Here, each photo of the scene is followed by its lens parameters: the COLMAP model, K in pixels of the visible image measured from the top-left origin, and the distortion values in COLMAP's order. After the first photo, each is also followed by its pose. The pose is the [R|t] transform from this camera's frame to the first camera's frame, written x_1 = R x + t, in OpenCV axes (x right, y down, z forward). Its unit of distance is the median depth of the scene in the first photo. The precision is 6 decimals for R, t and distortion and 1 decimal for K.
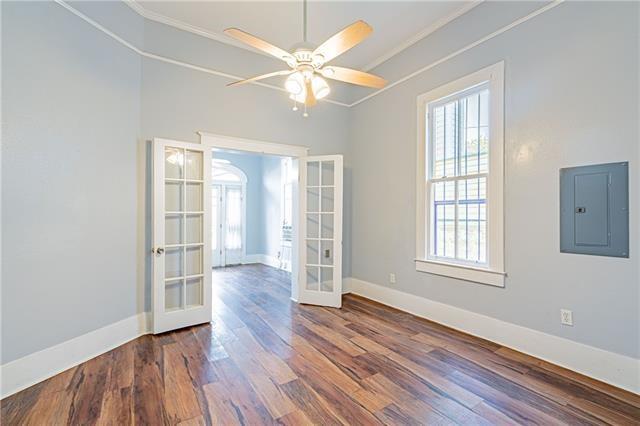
lens RADIAL K [[292.7, 0, 321.2], [0, 292.7, 215.6], [0, 0, 1]] dist [-0.007171, 0.001277]
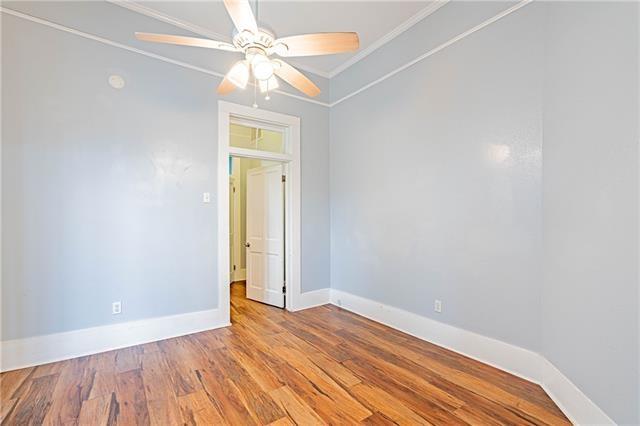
lens RADIAL K [[292.7, 0, 320.5], [0, 292.7, 215.6], [0, 0, 1]] dist [-0.007171, 0.001277]
pose [[-0.999315, -0.001562, -0.036971, -0.232590], [-0.001271, 0.999968, -0.007885, -0.012128], [0.036982, -0.007833, -0.999285, 2.054787]]
